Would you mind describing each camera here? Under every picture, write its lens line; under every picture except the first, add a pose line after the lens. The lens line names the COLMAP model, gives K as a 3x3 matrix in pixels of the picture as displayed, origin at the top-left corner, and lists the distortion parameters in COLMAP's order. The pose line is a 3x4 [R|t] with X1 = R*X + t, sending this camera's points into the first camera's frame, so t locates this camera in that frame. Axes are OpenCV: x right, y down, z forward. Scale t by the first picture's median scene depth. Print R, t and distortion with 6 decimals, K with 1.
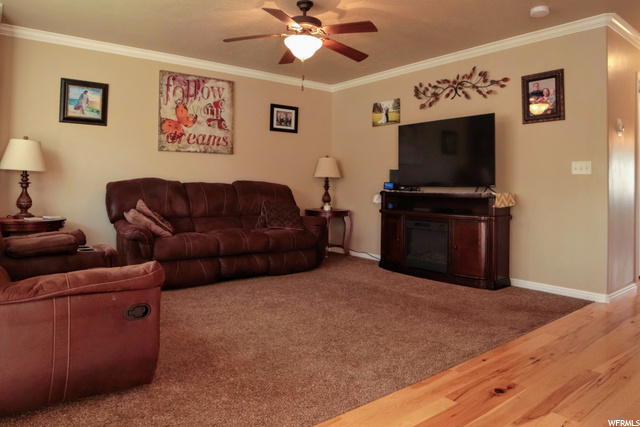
lens RADIAL K [[431.6, 0, 312.0], [0, 431.6, 187.6], [0, 0, 1]] dist [-0.059519, 0.003177]
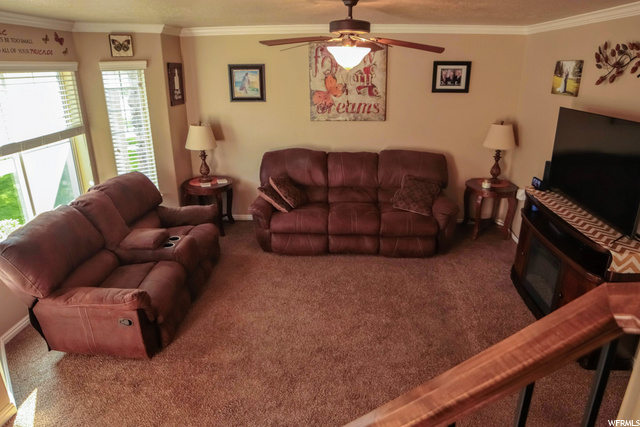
lens RADIAL K [[417.1, 0, 320.0], [0, 417.1, 213.5], [0, 0, 1]] dist [-0.060905, 0.005846]
pose [[0.753398, 0.203265, -0.625359, 0.360008], [0.015831, 0.945141, 0.326278, -0.202710], [0.657374, -0.255717, 0.708850, 0.196025]]
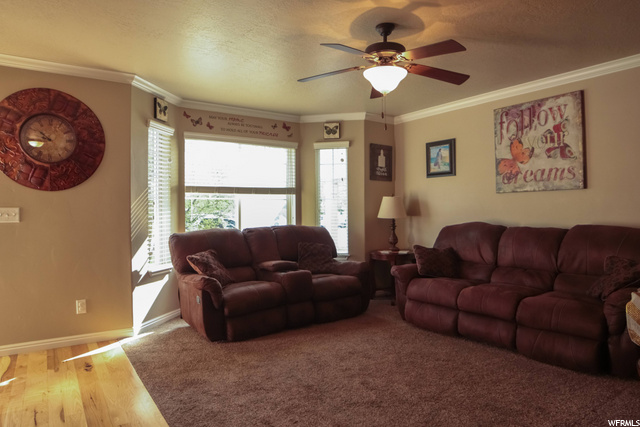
lens RADIAL K [[417.1, 0, 320.0], [0, 417.1, 213.5], [0, 0, 1]] dist [-0.060905, 0.005846]
pose [[-0.034649, -0.005565, -0.999384, 0.564566], [0.005419, 0.999969, -0.005756, -0.036352], [0.999385, -0.005615, -0.034618, 0.613423]]
